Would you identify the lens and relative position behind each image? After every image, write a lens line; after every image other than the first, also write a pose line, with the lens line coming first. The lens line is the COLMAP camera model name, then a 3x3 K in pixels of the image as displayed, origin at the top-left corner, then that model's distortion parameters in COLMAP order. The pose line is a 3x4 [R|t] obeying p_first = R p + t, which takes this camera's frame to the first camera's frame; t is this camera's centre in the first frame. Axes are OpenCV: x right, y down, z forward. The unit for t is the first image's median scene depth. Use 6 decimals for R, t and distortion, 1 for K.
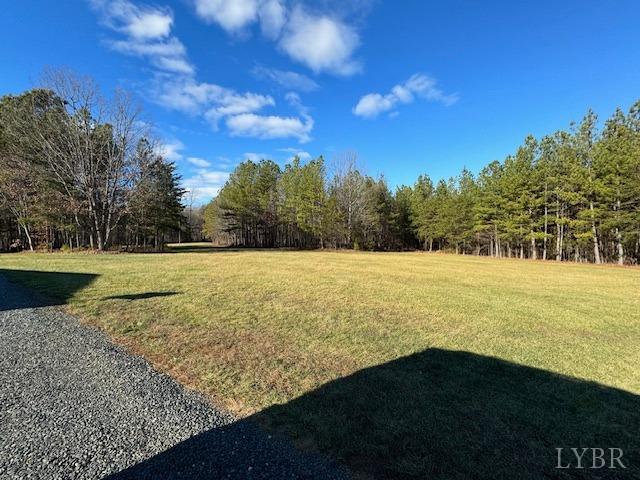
lens RADIAL K [[256.7, 0, 320.0], [0, 256.7, 240.0], [0, 0, 1]] dist [-0.001967, 0.000070]
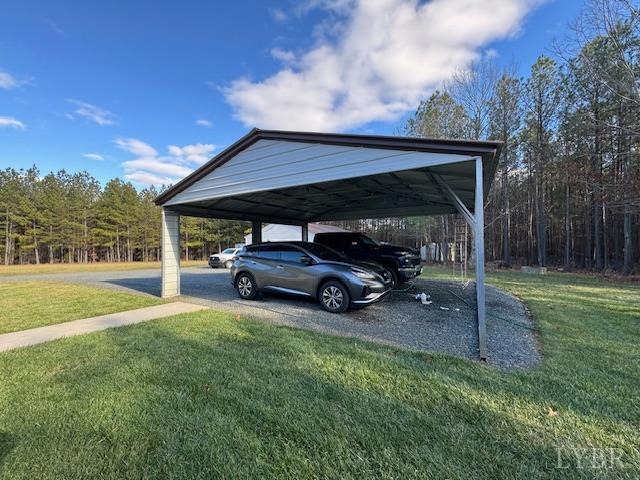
lens RADIAL K [[256.7, 0, 320.0], [0, 256.7, 240.0], [0, 0, 1]] dist [-0.001967, 0.000070]
pose [[-0.089946, 0.043370, 0.995002, -0.610218], [0.018426, 0.998953, -0.041876, 0.037767], [-0.995776, 0.014567, -0.090651, -0.556286]]
